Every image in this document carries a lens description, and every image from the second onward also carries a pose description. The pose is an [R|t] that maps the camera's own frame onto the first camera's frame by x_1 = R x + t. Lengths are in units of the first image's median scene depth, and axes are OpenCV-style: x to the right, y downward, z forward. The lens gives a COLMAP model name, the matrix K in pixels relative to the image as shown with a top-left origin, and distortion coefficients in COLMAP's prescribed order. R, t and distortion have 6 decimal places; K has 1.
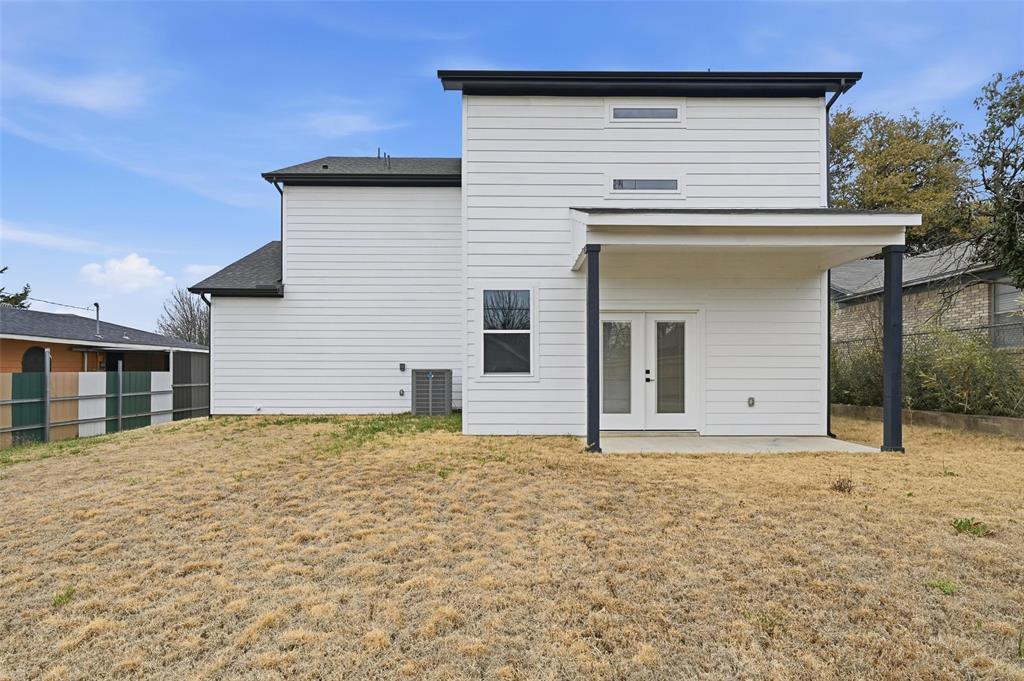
lens RADIAL K [[530.0, 0, 513.1], [0, 530.0, 371.1], [0, 0, 1]] dist [-0.002492, -0.000015]
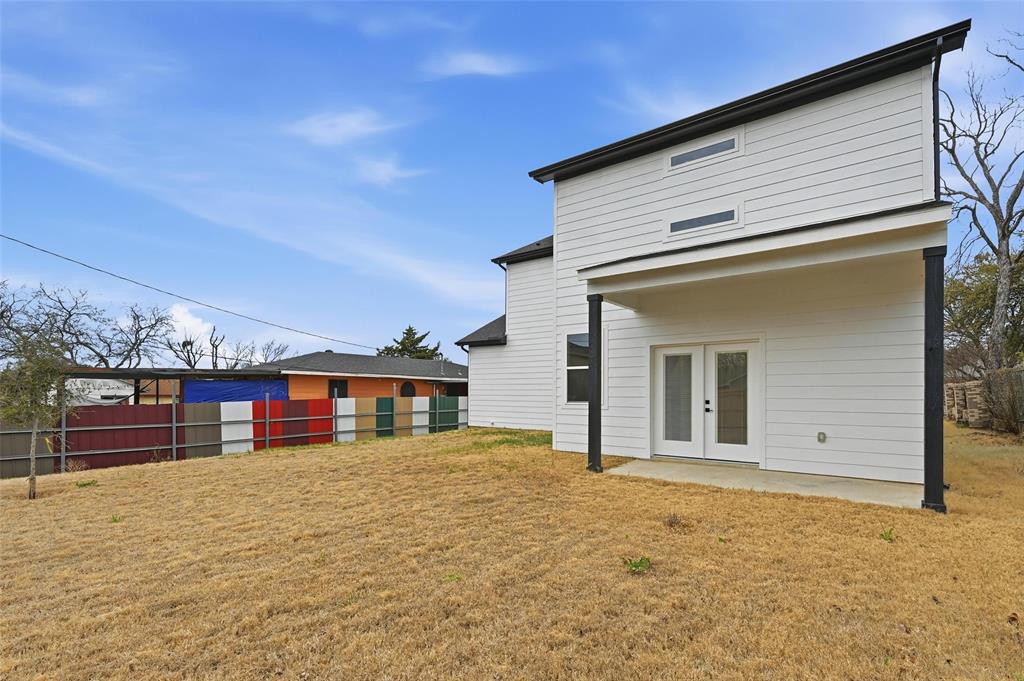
lens RADIAL K [[470.8, 0, 520.1], [0, 470.8, 390.3], [0, 0, 1]] dist [-0.003733, -0.000834]
pose [[0.790435, -0.002613, -0.612541, 0.524427], [-0.001771, 0.999977, -0.006551, -0.014870], [0.612544, 0.006263, 0.790412, 0.056211]]
